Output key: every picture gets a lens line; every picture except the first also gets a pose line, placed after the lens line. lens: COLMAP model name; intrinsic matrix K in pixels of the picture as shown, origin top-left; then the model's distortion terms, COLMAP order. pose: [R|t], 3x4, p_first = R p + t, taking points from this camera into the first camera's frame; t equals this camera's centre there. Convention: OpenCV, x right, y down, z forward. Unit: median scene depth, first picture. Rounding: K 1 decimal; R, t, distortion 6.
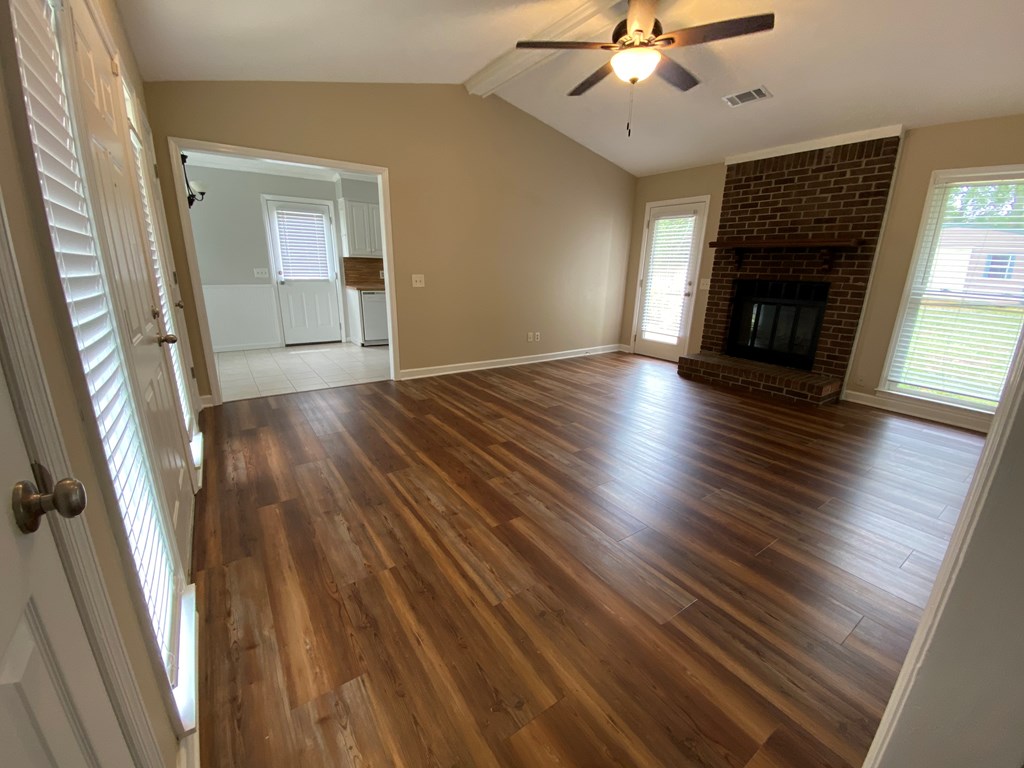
lens RADIAL K [[418.8, 0, 512.0], [0, 418.8, 384.0], [0, 0, 1]] dist [0.019315, -0.000124]
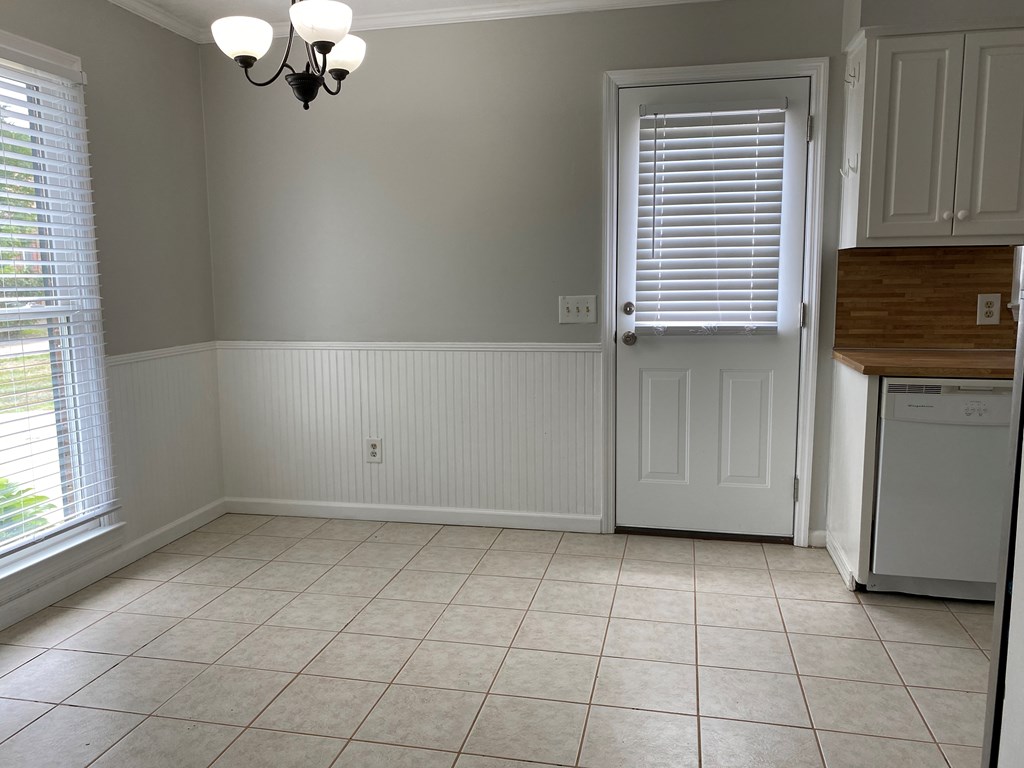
lens RADIAL K [[780.8, 0, 512.0], [0, 780.8, 384.0], [0, 0, 1]] dist [0.020228, -0.006595]
pose [[0.681226, 0.069893, -0.728729, -0.181432], [-0.174065, 0.982349, -0.068500, -0.155950], [0.711079, 0.173510, 0.681367, 0.562320]]
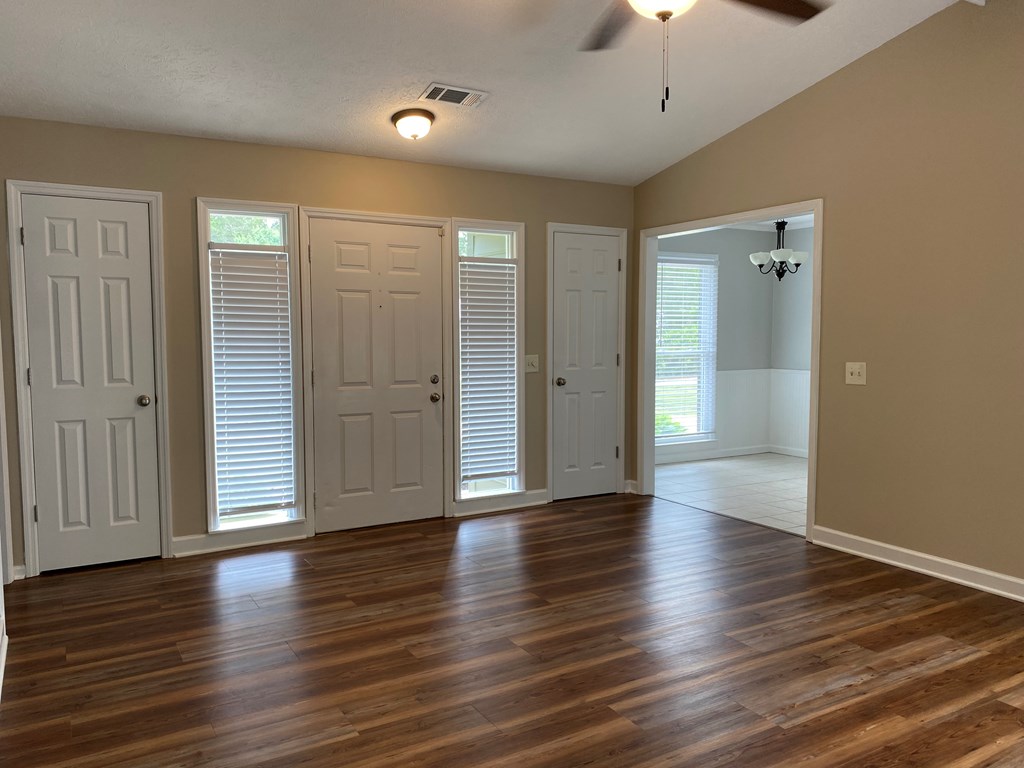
lens RADIAL K [[780.8, 0, 512.0], [0, 780.8, 384.0], [0, 0, 1]] dist [0.020228, -0.006595]
pose [[-0.077868, 0.048950, -0.995761, 0.629044], [-0.265742, 0.961639, 0.068053, -0.137987], [0.960894, 0.269915, -0.061873, 0.476434]]
